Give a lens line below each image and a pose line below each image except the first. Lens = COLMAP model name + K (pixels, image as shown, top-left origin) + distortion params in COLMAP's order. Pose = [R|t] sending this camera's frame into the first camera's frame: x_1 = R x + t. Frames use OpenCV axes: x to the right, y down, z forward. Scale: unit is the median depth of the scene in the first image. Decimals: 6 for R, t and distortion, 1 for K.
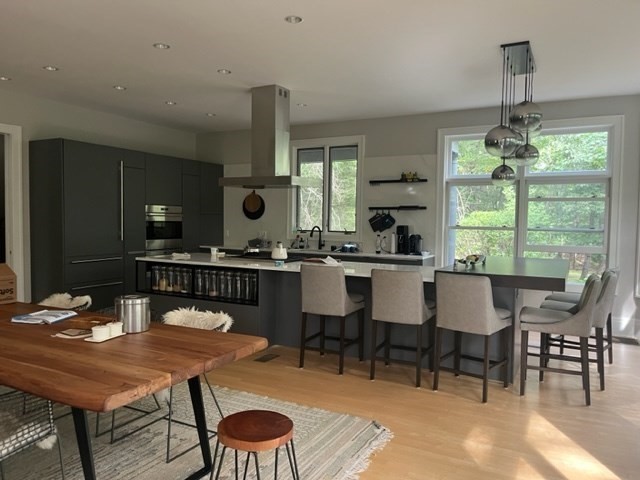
lens RADIAL K [[487.3, 0, 320.1], [0, 487.3, 238.5], [0, 0, 1]] dist [0.024130, -0.011001]
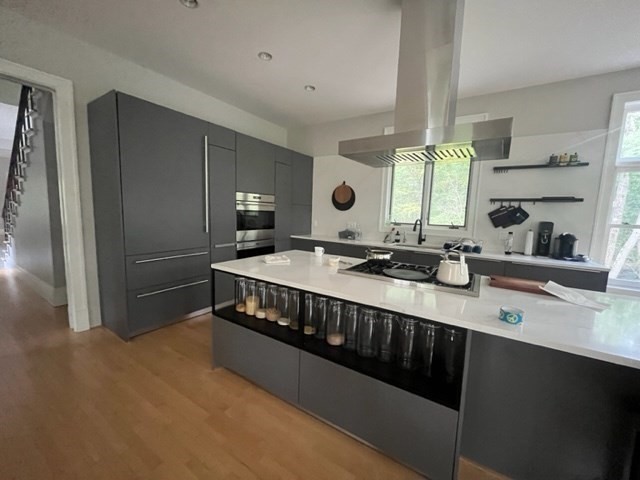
lens RADIAL K [[257.7, 0, 320.2], [0, 257.7, 240.9], [0, 0, 1]] dist [-0.002086, -0.000231]
pose [[0.996236, 0.030017, -0.081316, -0.158498], [-0.023807, 0.996802, 0.076283, -0.017830], [0.083345, -0.074060, 0.993765, 0.523091]]
